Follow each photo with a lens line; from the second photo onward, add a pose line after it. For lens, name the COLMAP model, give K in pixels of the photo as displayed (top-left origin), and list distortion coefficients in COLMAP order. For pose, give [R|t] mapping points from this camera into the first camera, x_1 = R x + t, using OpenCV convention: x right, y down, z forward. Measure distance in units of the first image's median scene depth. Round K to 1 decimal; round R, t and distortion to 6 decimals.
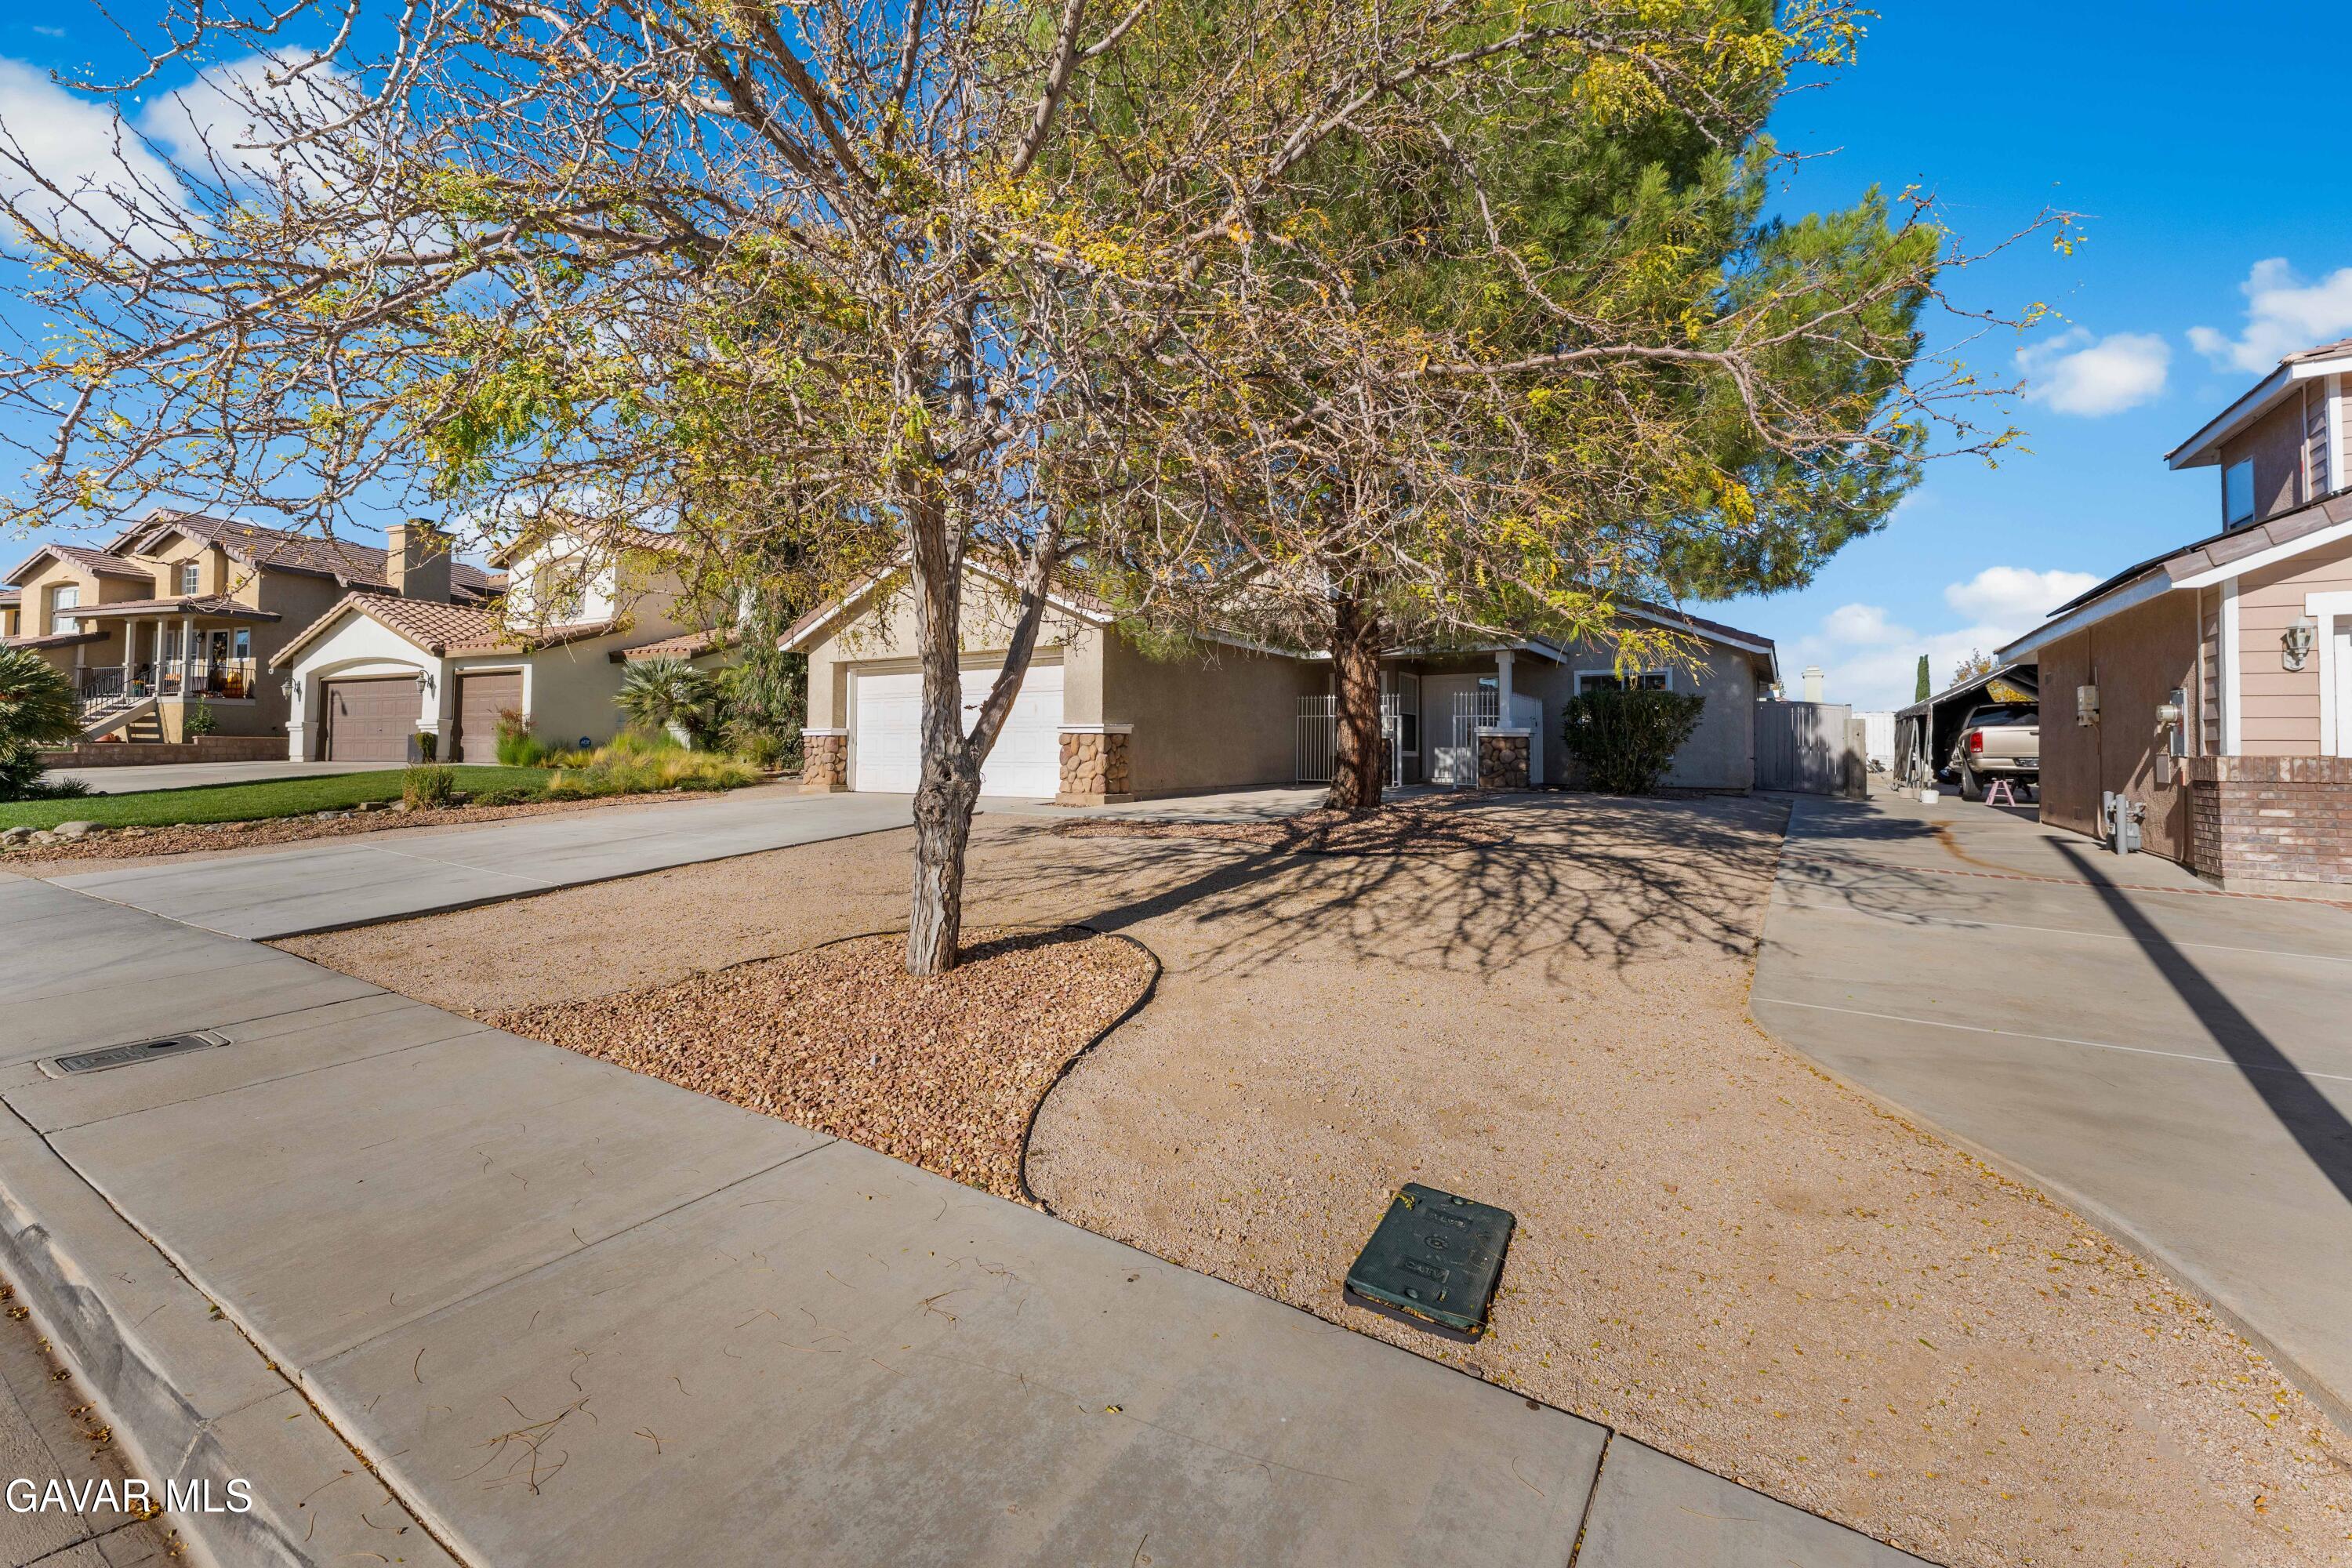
lens RADIAL K [[961.4, 0, 1171.1], [0, 961.4, 778.5], [0, 0, 1]] dist [-0.001220, 0.000137]
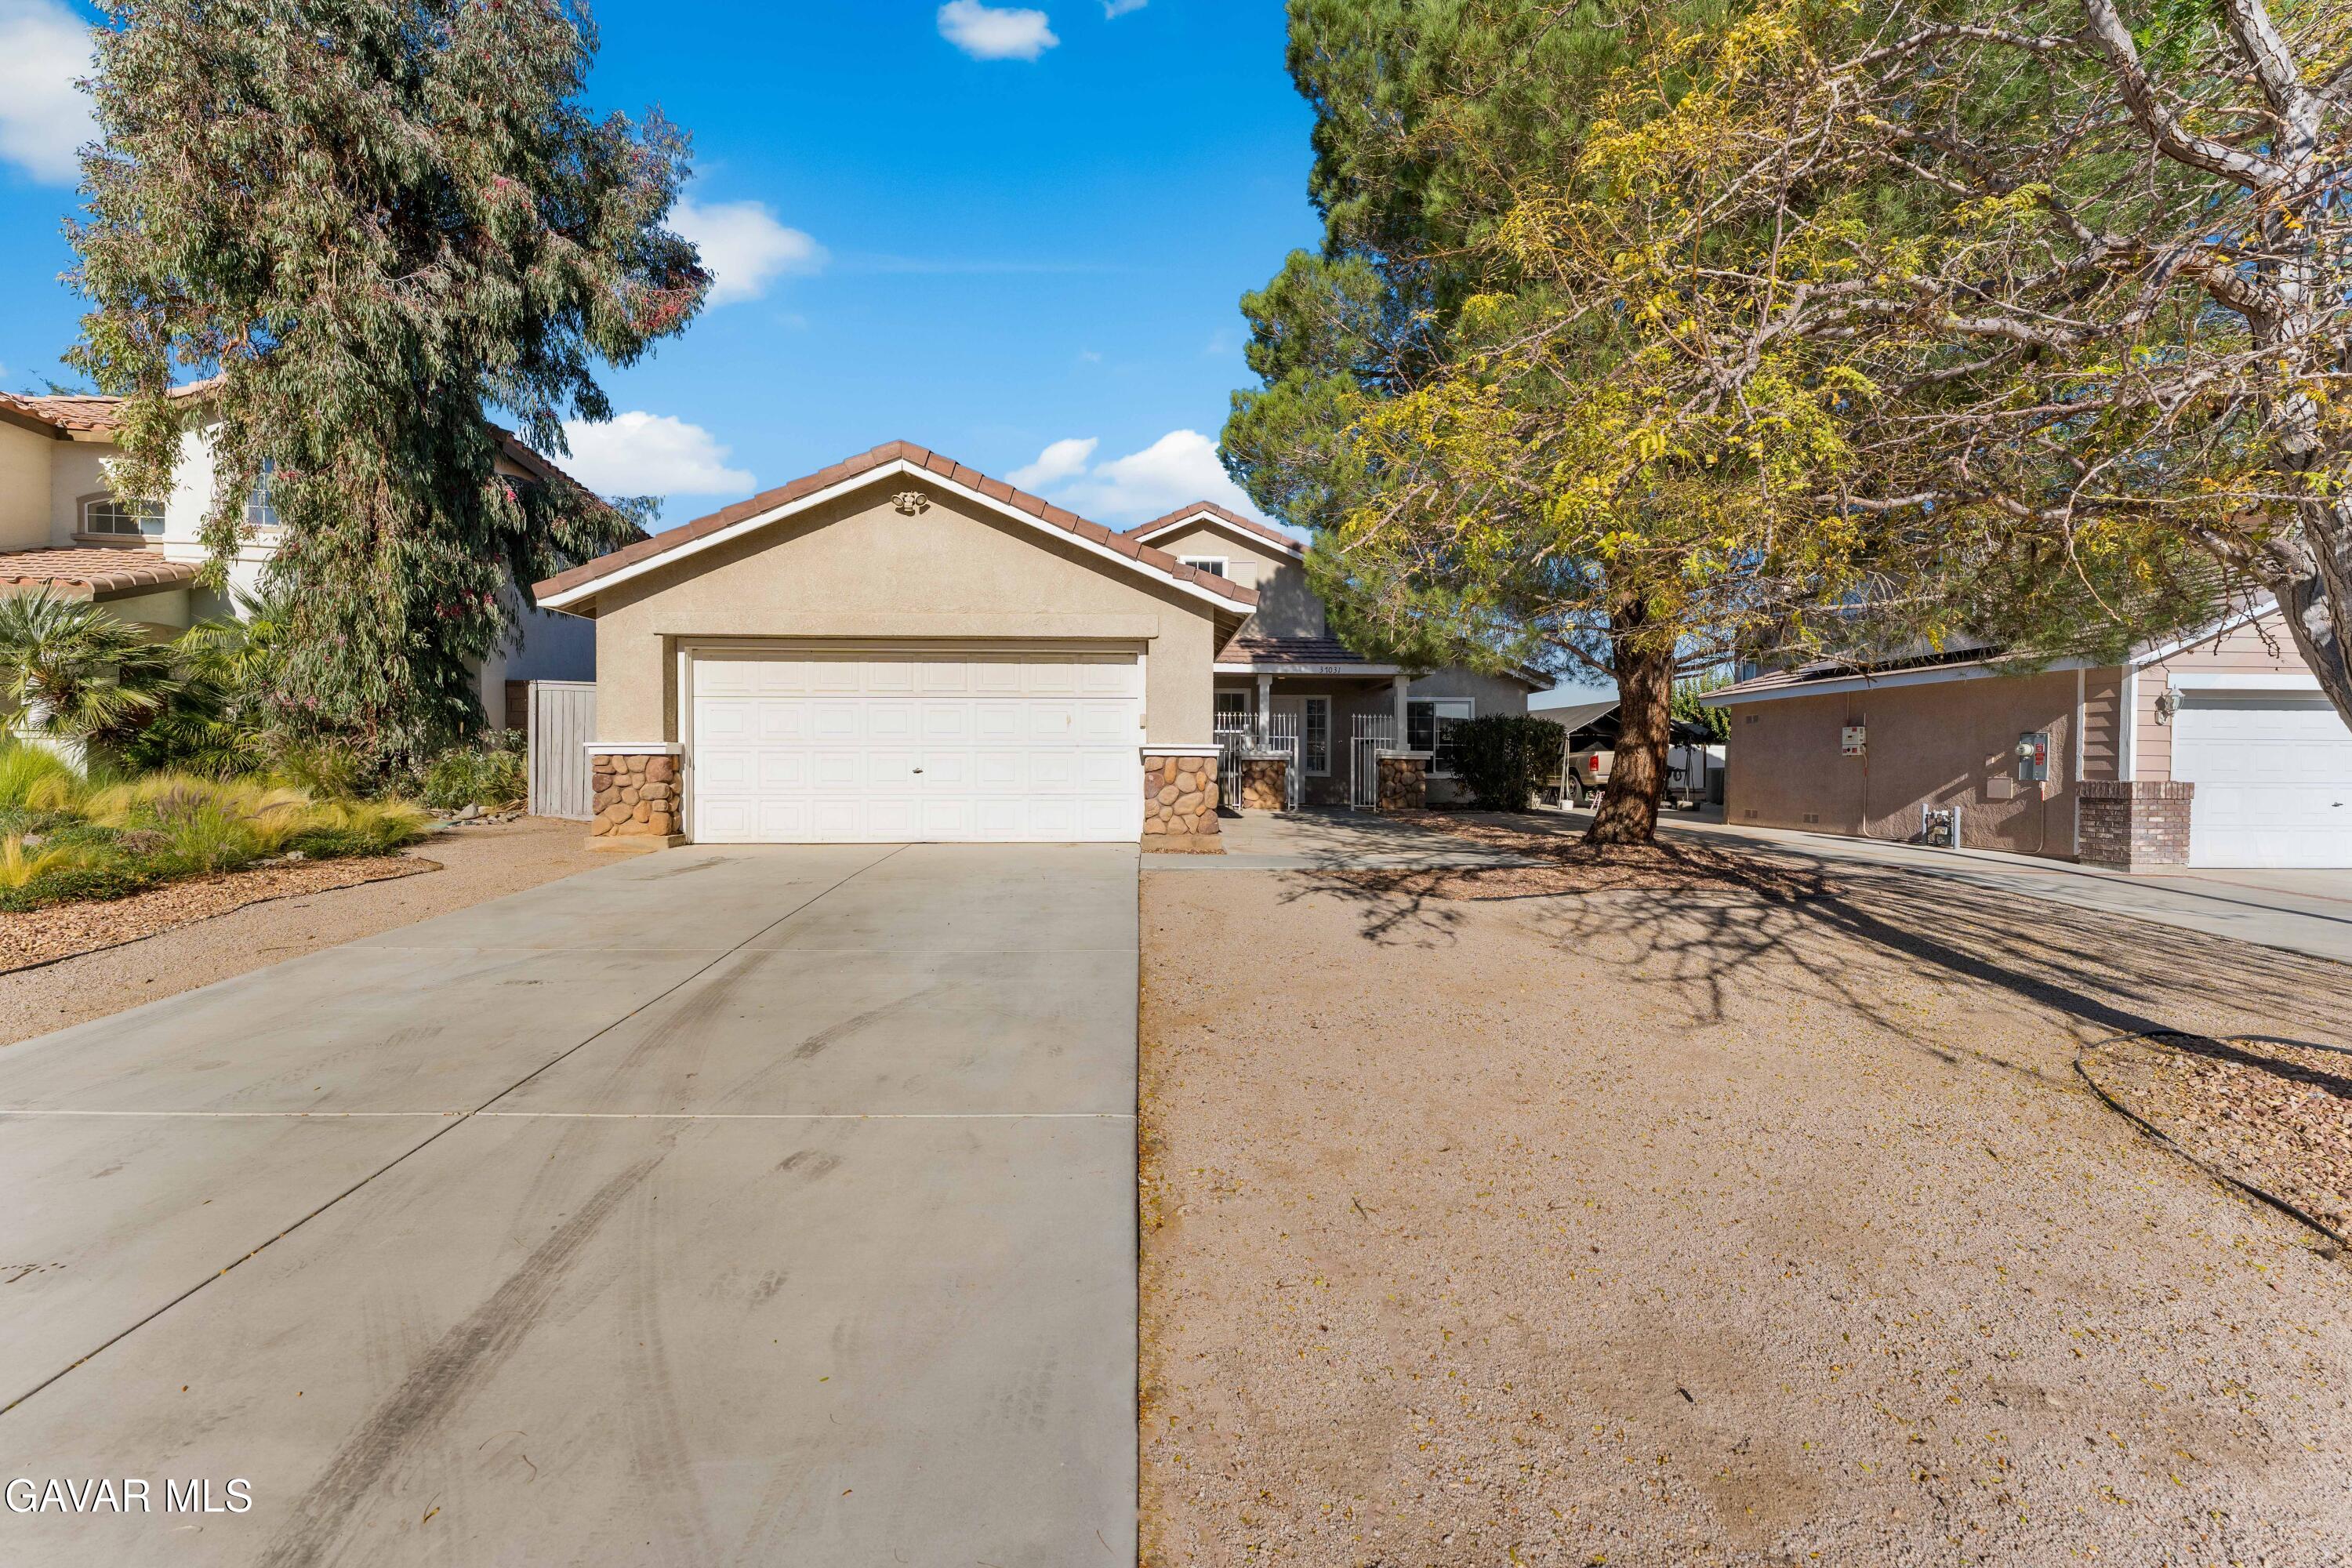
lens RADIAL K [[947.9, 0, 1170.6], [0, 947.9, 788.6], [0, 0, 1]] dist [0.000326, 0.000023]
pose [[0.813767, -0.015150, 0.580993, -0.501779], [0.017071, 0.999852, 0.002161, -0.021560], [-0.580940, 0.008159, 0.813905, 0.371501]]
